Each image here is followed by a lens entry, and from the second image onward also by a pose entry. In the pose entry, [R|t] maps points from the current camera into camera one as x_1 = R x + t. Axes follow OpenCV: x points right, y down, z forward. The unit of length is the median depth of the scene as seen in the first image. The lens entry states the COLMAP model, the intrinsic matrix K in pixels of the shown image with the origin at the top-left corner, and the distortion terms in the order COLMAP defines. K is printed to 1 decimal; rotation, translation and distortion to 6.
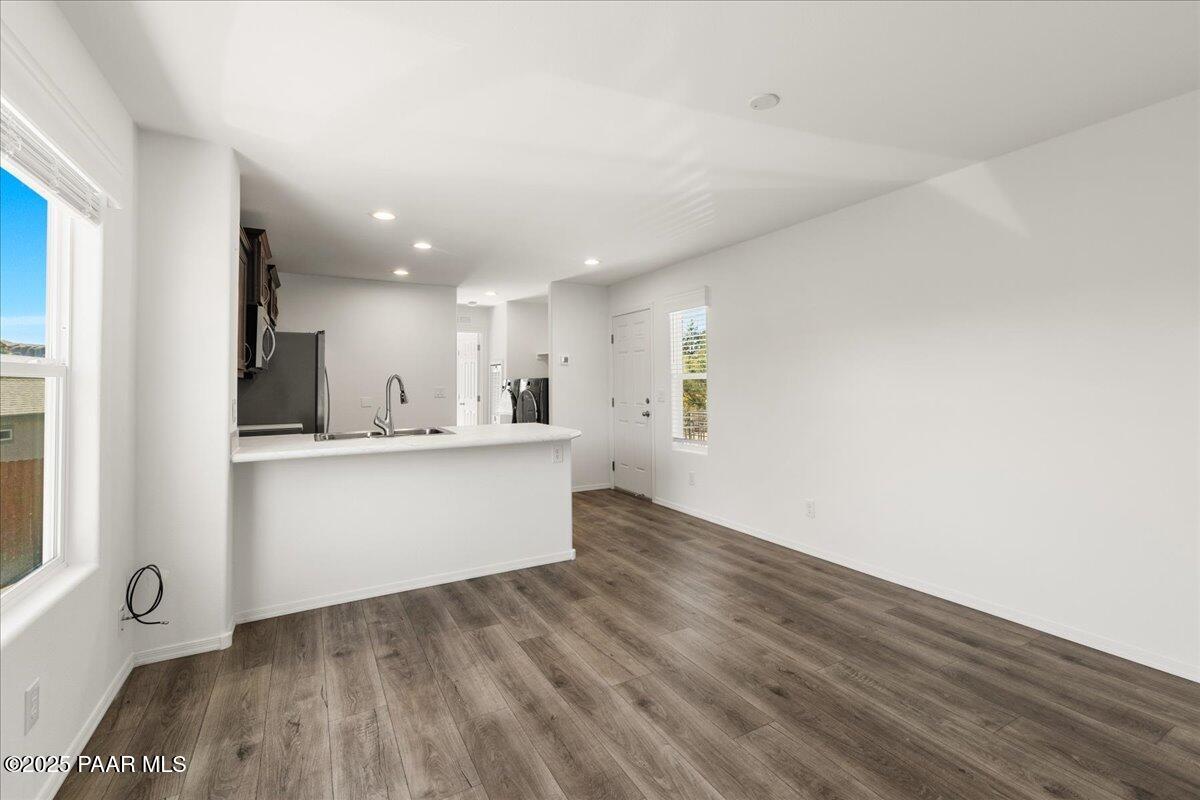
lens RADIAL K [[537.5, 0, 616.1], [0, 537.5, 367.3], [0, 0, 1]] dist [-0.000026, 0.000088]
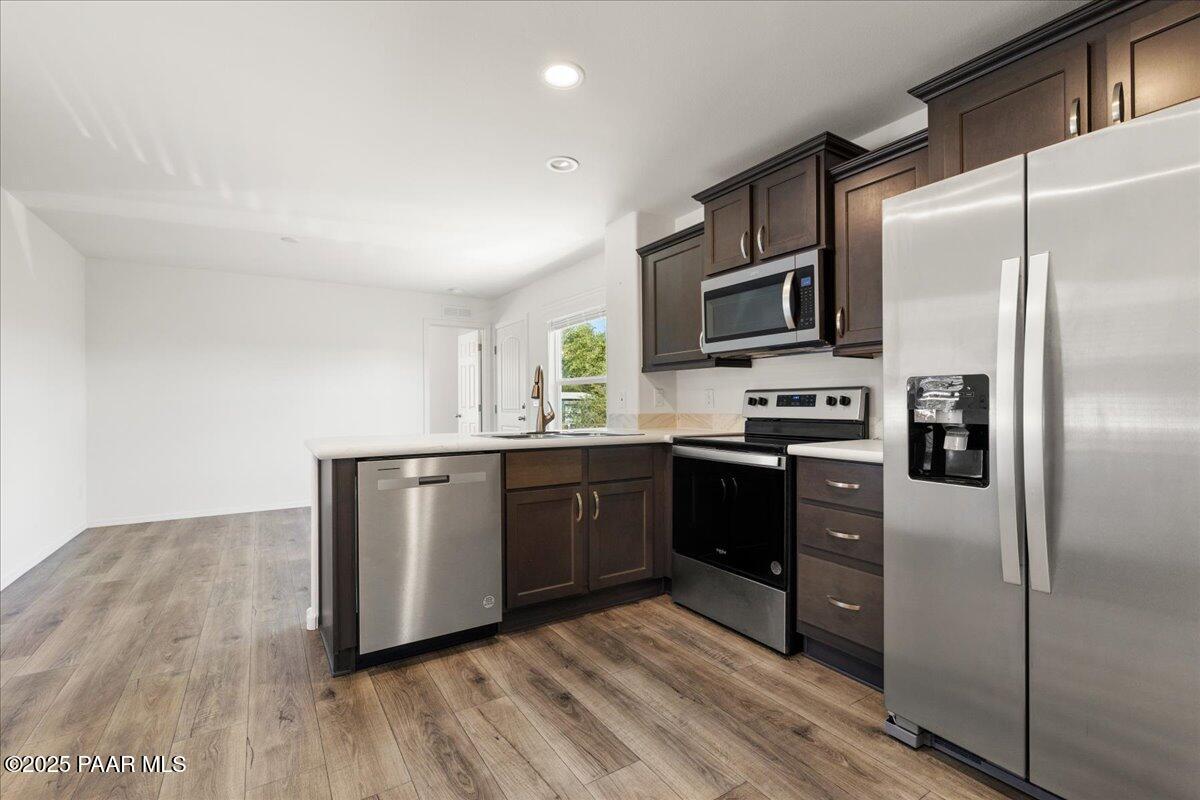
lens RADIAL K [[532.9, 0, 606.8], [0, 532.9, 402.0], [0, 0, 1]] dist [0.000575, 0.000225]
pose [[-0.998622, 0.014091, -0.050559, -0.444284], [0.015609, 0.999435, -0.029751, 0.094504], [0.050111, -0.030500, -0.998278, 1.751575]]
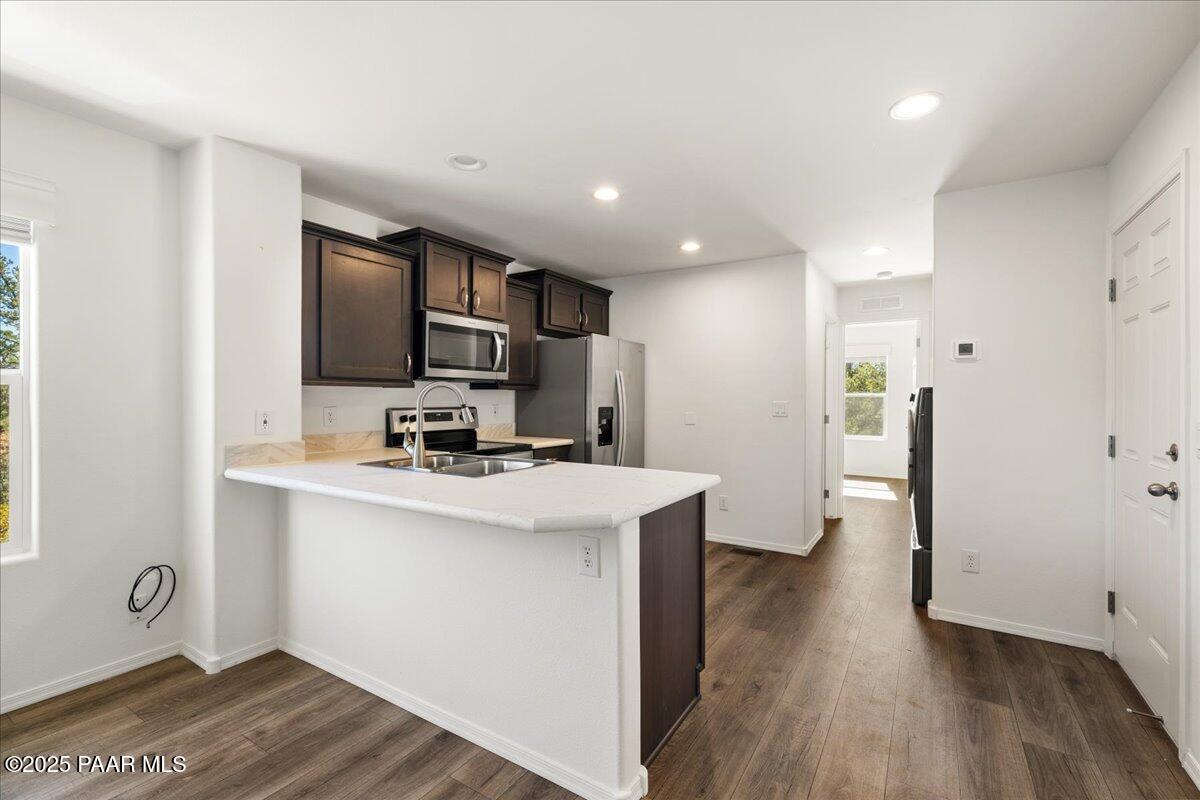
lens RADIAL K [[523.1, 0, 607.5], [0, 523.1, 397.9], [0, 0, 1]] dist [-0.000153, 0.000262]
pose [[0.470709, 0.009868, -0.882233, 0.274488], [0.018160, 0.999617, 0.020870, 0.022906], [0.882101, -0.025846, 0.470350, 0.813740]]
